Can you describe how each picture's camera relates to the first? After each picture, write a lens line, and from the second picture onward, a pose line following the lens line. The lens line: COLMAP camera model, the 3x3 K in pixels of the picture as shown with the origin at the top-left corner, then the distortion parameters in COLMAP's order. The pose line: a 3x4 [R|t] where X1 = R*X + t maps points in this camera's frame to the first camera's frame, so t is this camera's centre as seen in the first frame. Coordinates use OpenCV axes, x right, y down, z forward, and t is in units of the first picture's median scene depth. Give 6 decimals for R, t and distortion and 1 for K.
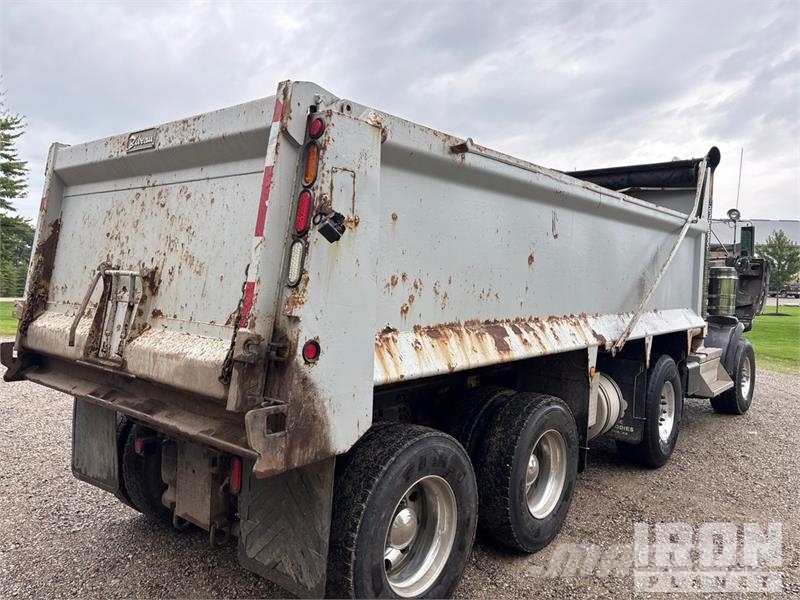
lens RADIAL K [[595.9, 0, 400.0], [0, 595.9, 300.0], [0, 0, 1]] dist [0.066541, -0.072084]
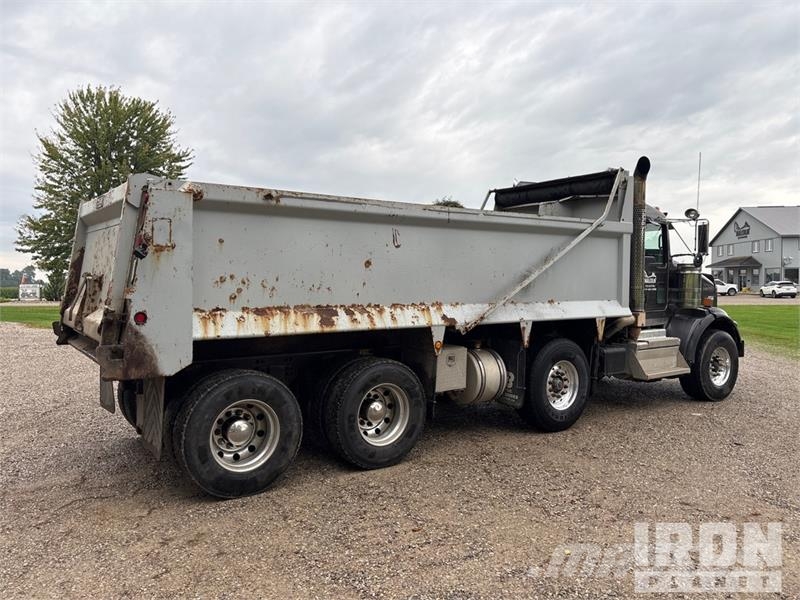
lens RADIAL K [[597.0, 0, 396.9], [0, 597.0, 295.3], [0, 0, 1]] dist [0.061464, -0.062894]
pose [[0.966814, -0.013245, -0.255138, 0.717041], [0.009836, 0.999845, -0.014632, 0.033001], [0.255292, 0.011637, 0.966794, -0.397305]]
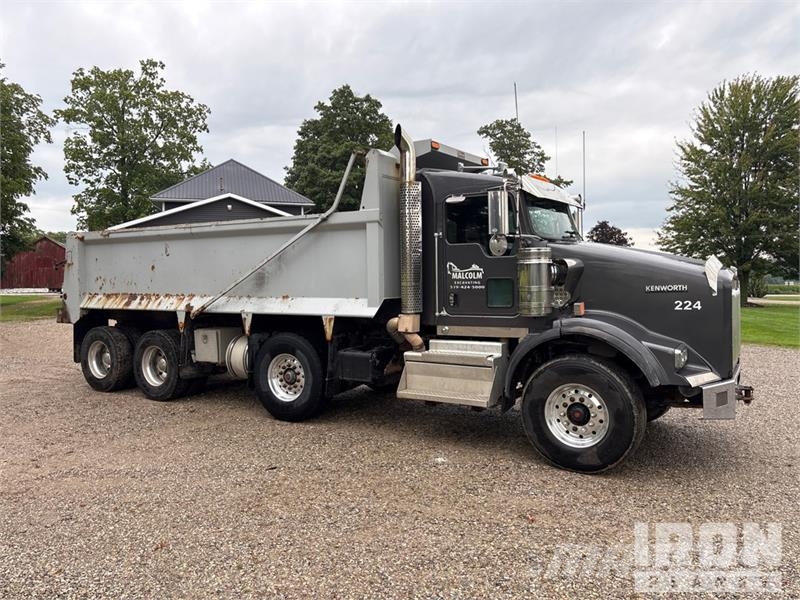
lens RADIAL K [[597.0, 0, 396.9], [0, 597.0, 295.3], [0, 0, 1]] dist [0.061464, -0.062894]
pose [[0.147238, 0.004891, -0.989089, 2.842290], [-0.024134, 0.999708, 0.001351, 0.010866], [0.988807, 0.023671, 0.147313, 1.735279]]
